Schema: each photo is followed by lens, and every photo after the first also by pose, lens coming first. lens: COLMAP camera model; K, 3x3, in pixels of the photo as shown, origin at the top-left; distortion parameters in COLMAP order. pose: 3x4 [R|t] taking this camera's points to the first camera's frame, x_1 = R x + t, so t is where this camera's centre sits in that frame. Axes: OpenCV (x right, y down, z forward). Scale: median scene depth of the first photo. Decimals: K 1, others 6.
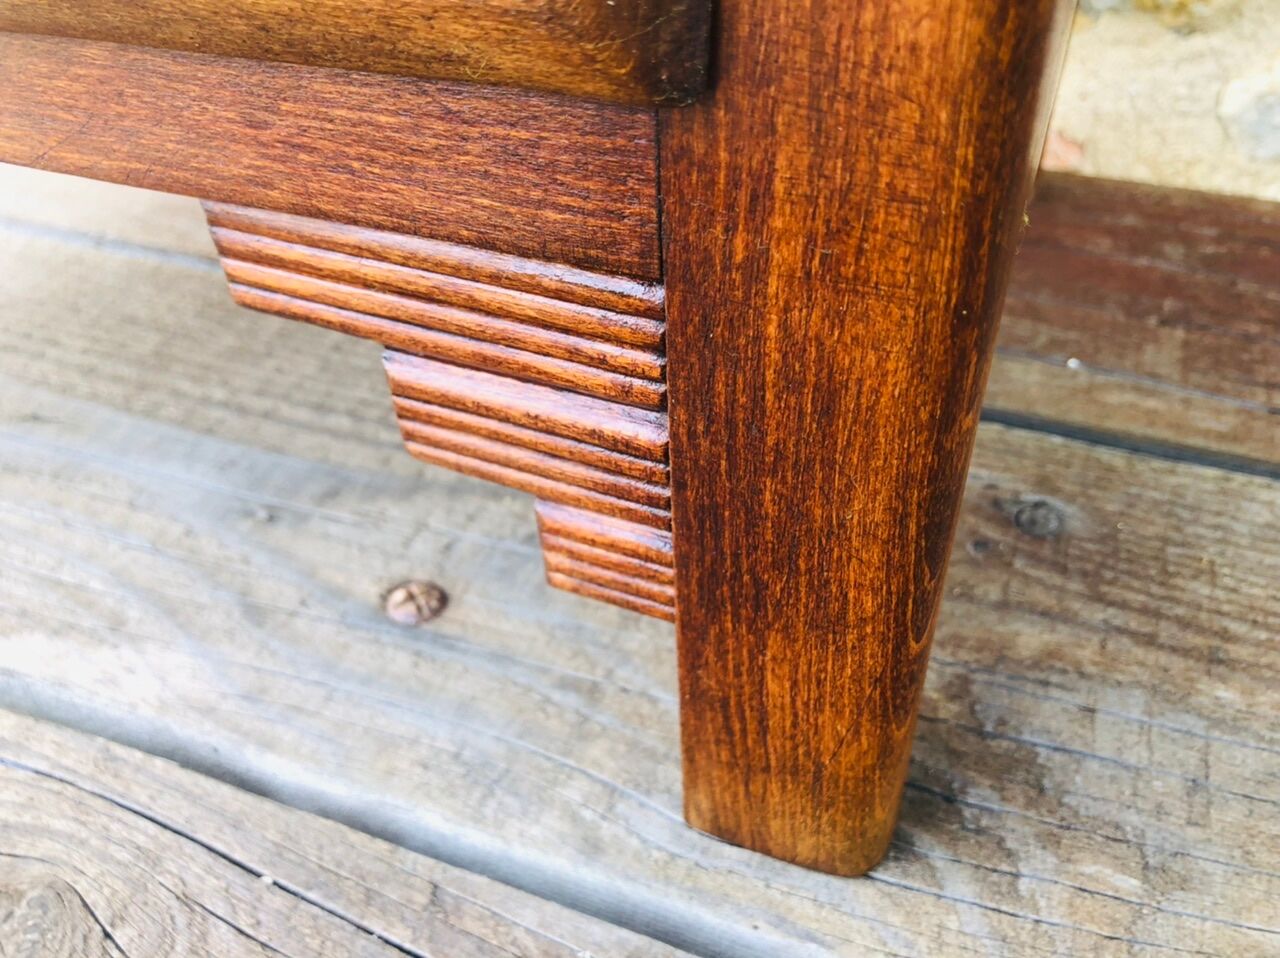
lens RADIAL K [[1091.4, 0, 644.7], [0, 1091.4, 471.9], [0, 0, 1]] dist [-0.016858, -0.002013]
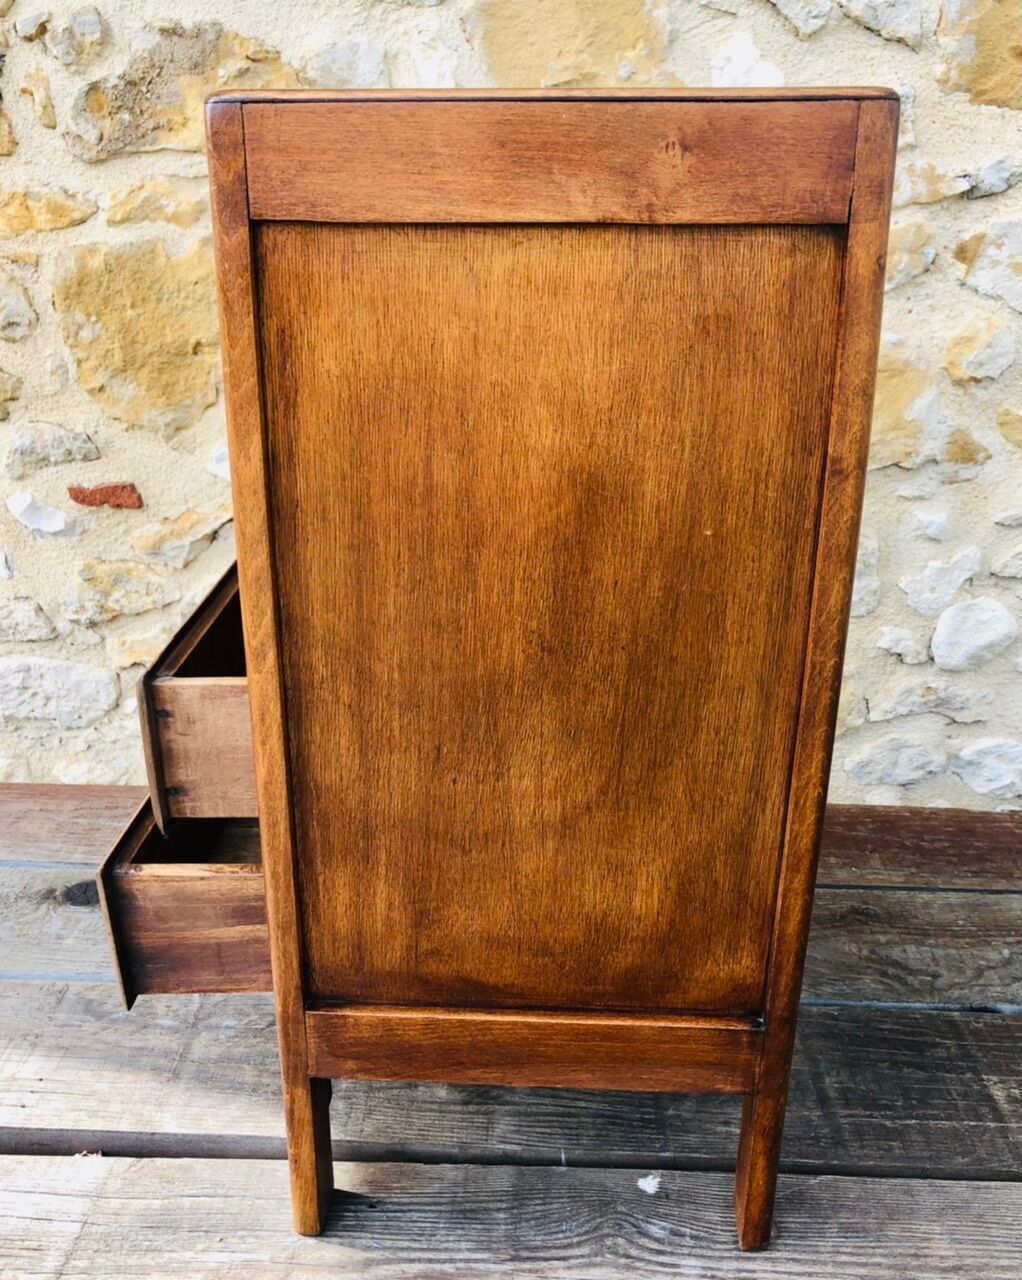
lens RADIAL K [[1162.3, 0, 508.4], [0, 1162.3, 635.6], [0, 0, 1]] dist [0.005480, 0.008596]
pose [[0.947089, -0.079374, 0.311003, -2.551293], [0.186328, 0.924923, -0.331361, 0.343111], [-0.261352, 0.371777, 0.890773, -3.306175]]
